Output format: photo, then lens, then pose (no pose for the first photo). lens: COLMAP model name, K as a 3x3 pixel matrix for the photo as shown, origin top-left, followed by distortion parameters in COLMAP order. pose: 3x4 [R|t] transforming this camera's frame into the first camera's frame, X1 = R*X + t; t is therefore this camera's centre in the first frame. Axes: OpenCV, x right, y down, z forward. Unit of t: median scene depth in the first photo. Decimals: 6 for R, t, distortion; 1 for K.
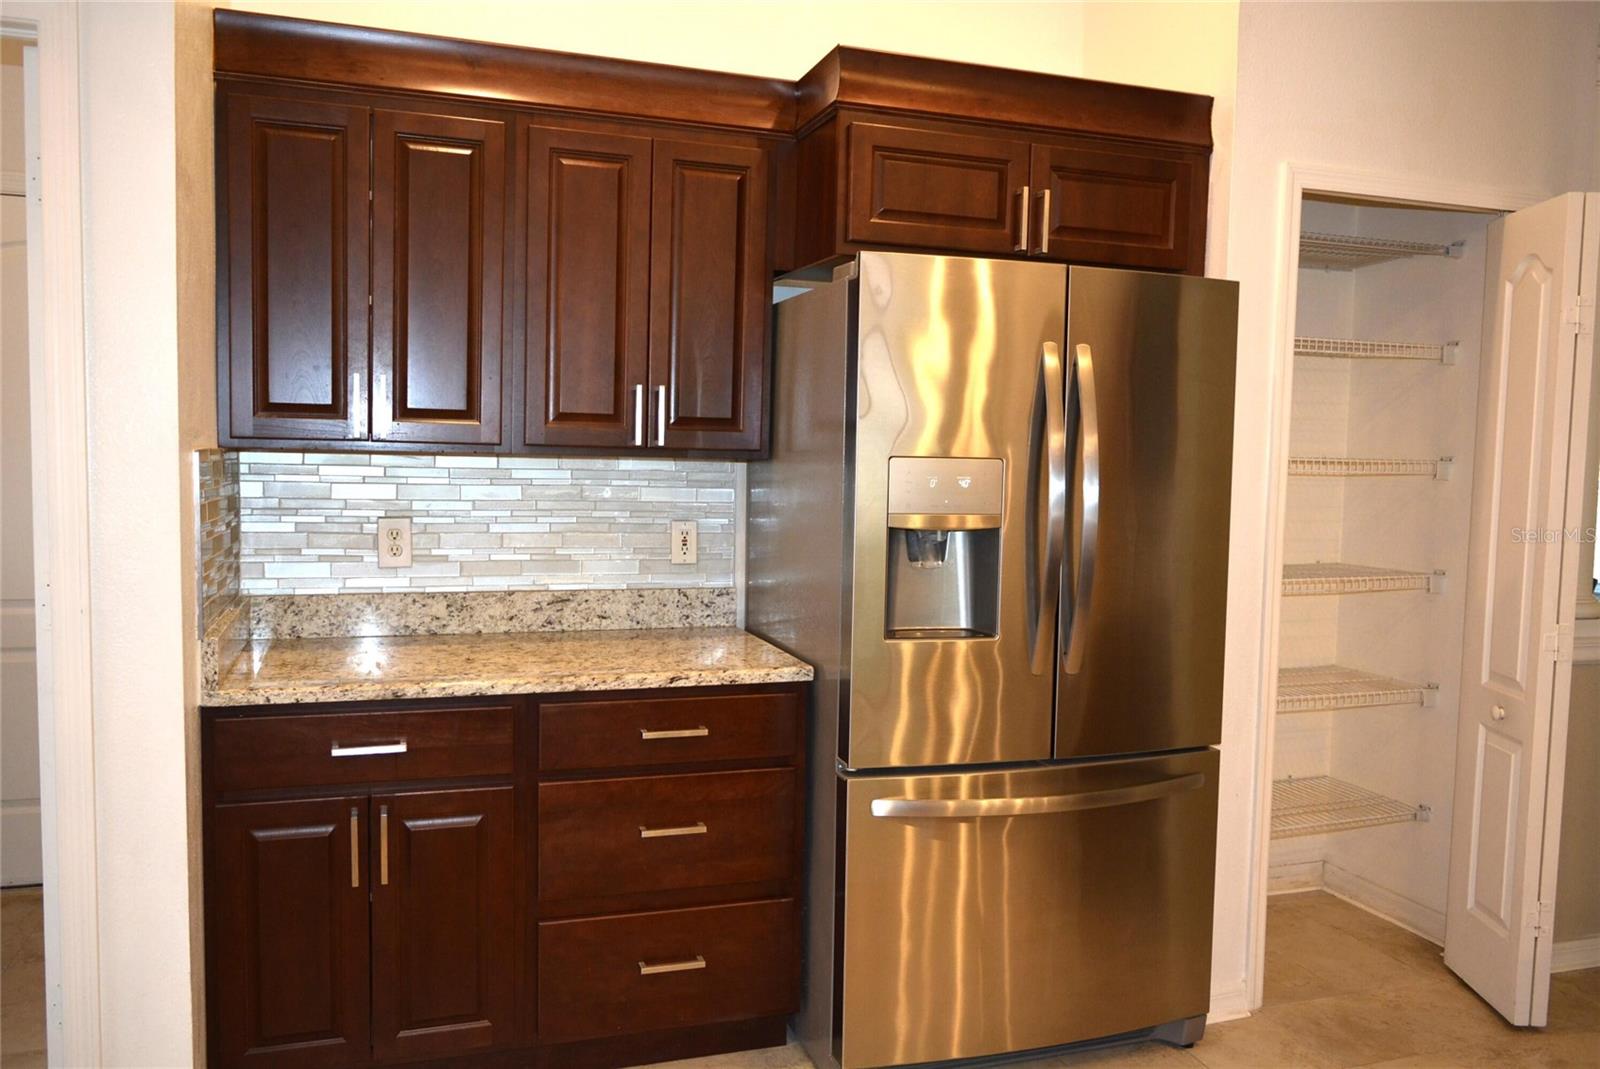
lens RADIAL K [[1356.1, 0, 800.0], [0, 1356.1, 534.5], [0, 0, 1]] dist [0.005220, 0.001434]
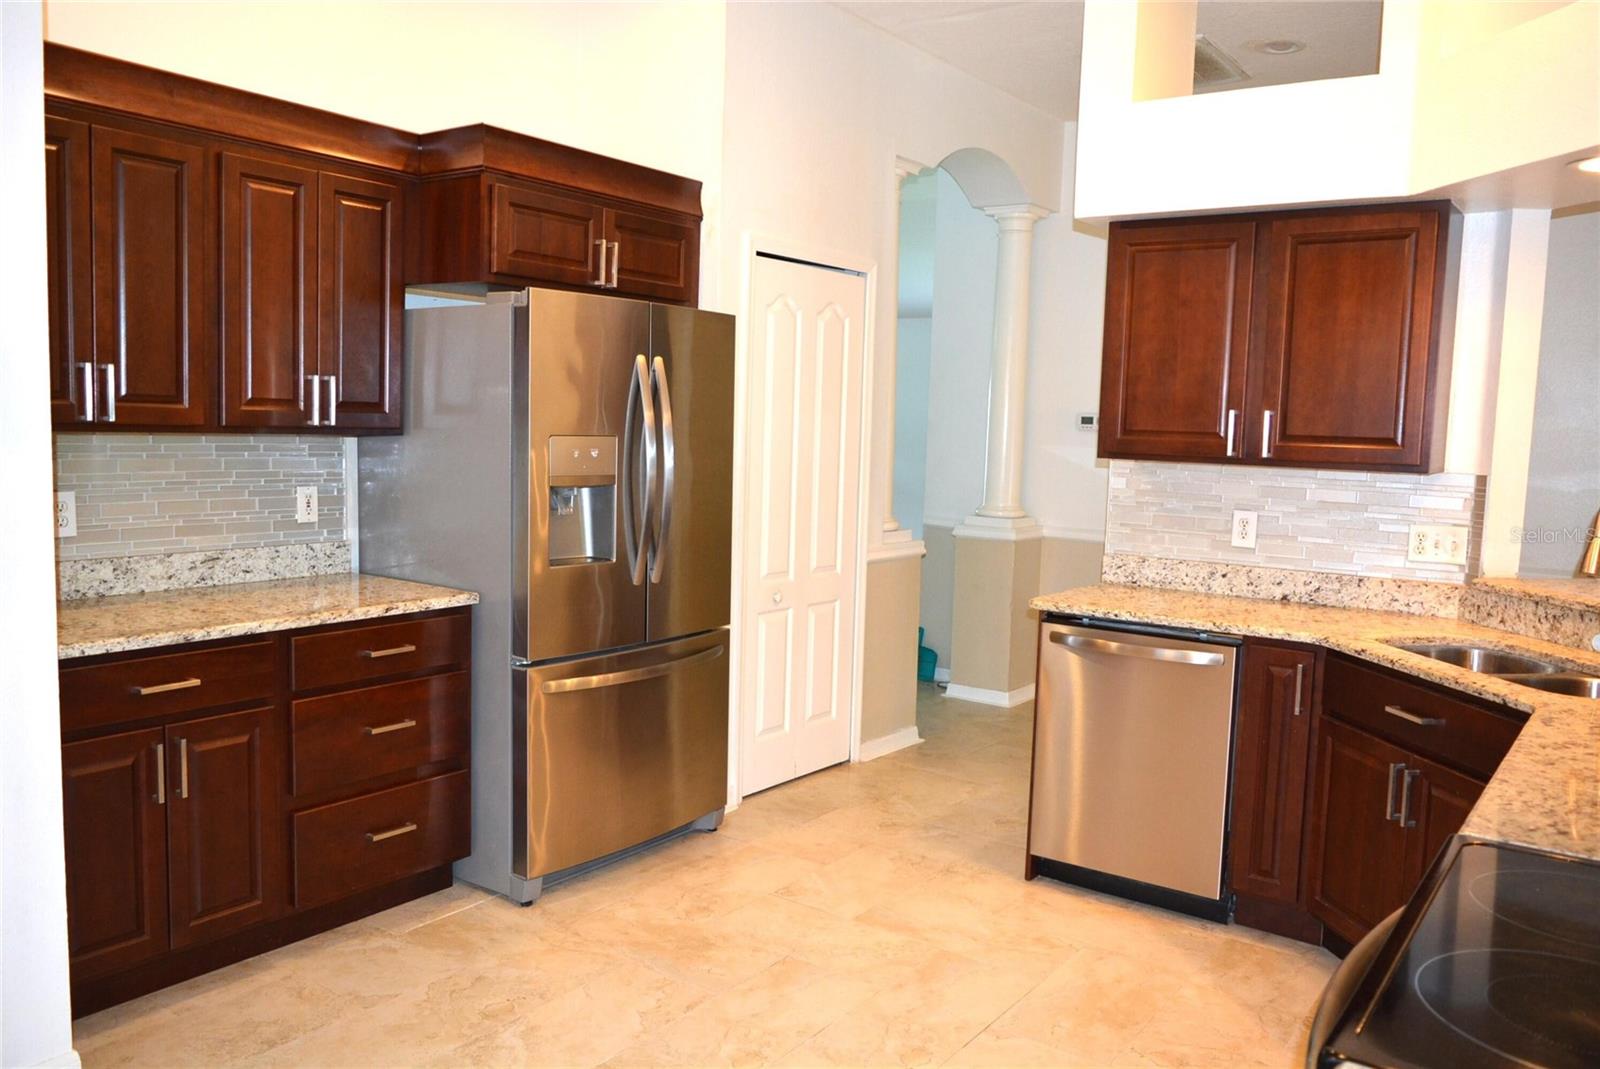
lens RADIAL K [[1183.9, 0, 800.0], [0, 1183.9, 534.5], [0, 0, 1]] dist [0.050507, -0.000353]
pose [[0.841692, -0.054934, 0.537156, -0.321279], [0.034939, 0.998267, 0.047343, -0.003553], [-0.538827, -0.021081, 0.842153, -0.138205]]
